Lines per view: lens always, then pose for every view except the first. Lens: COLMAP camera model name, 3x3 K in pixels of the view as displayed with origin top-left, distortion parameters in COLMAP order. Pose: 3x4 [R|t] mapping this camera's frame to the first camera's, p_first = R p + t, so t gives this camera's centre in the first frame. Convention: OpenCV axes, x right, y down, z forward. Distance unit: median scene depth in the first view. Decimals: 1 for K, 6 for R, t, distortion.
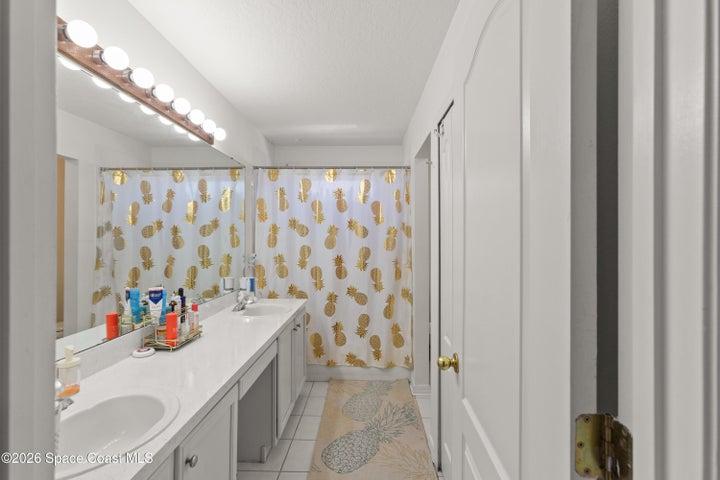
lens RADIAL K [[323.2, 0, 356.9], [0, 323.2, 239.3], [0, 0, 1]] dist [-0.003381, 0.003480]
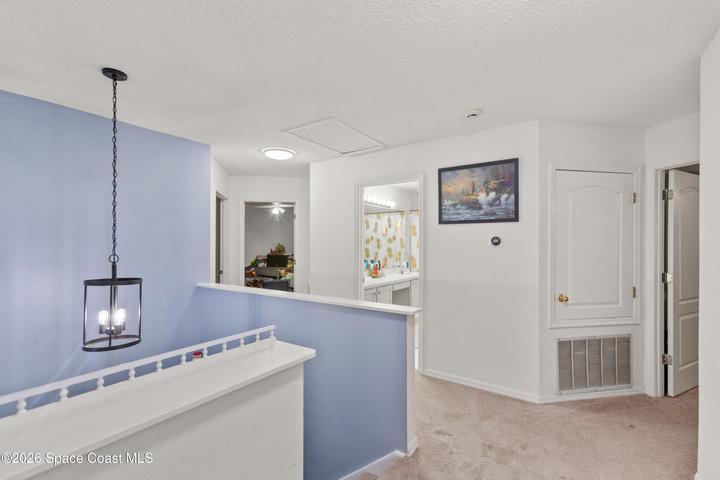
lens RADIAL K [[323.2, 0, 358.9], [0, 323.2, 243.1], [0, 0, 1]] dist [-0.003381, 0.003480]
pose [[0.836627, -0.002853, -0.547766, 0.551434], [-0.002784, 0.999951, -0.009462, 0.010837], [0.547767, 0.009441, 0.836578, -0.945713]]
